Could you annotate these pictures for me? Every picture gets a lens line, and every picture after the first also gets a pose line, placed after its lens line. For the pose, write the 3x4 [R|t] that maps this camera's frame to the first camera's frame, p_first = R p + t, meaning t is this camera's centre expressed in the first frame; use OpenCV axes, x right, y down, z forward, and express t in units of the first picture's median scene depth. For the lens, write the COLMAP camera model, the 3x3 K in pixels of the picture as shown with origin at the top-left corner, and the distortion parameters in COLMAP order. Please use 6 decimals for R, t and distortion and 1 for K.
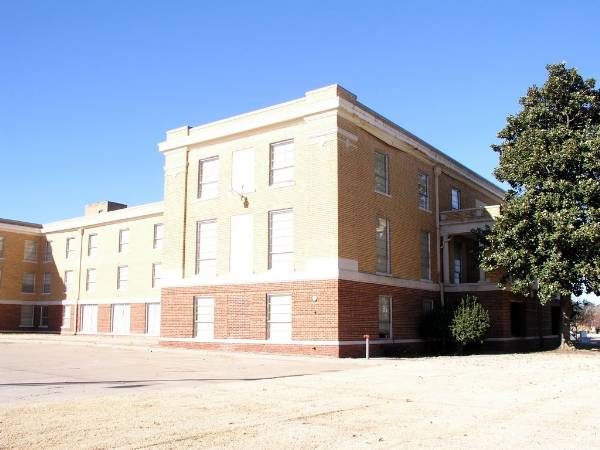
lens RADIAL K [[620.6, 0, 299.9], [0, 620.6, 211.1], [0, 0, 1]] dist [-0.001203, 0.261389]
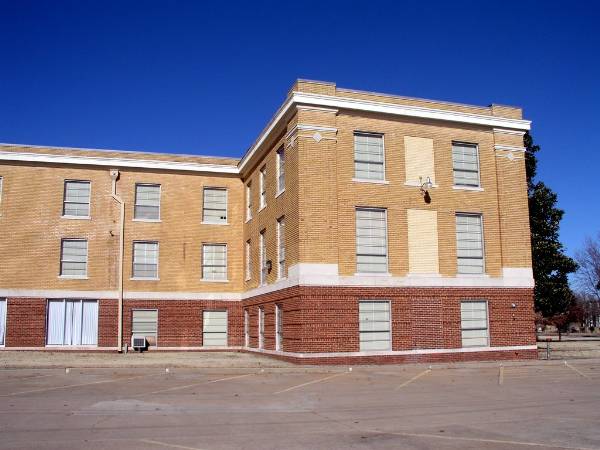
lens RADIAL K [[613.1, 0, 311.4], [0, 613.1, 226.3], [0, 0, 1]] dist [-0.227515, 0.255321]
pose [[0.561322, 0.132675, 0.816894, -0.908069], [-0.133348, 0.988668, -0.068945, 0.112570], [-0.816784, -0.070231, 0.572653, 0.644512]]
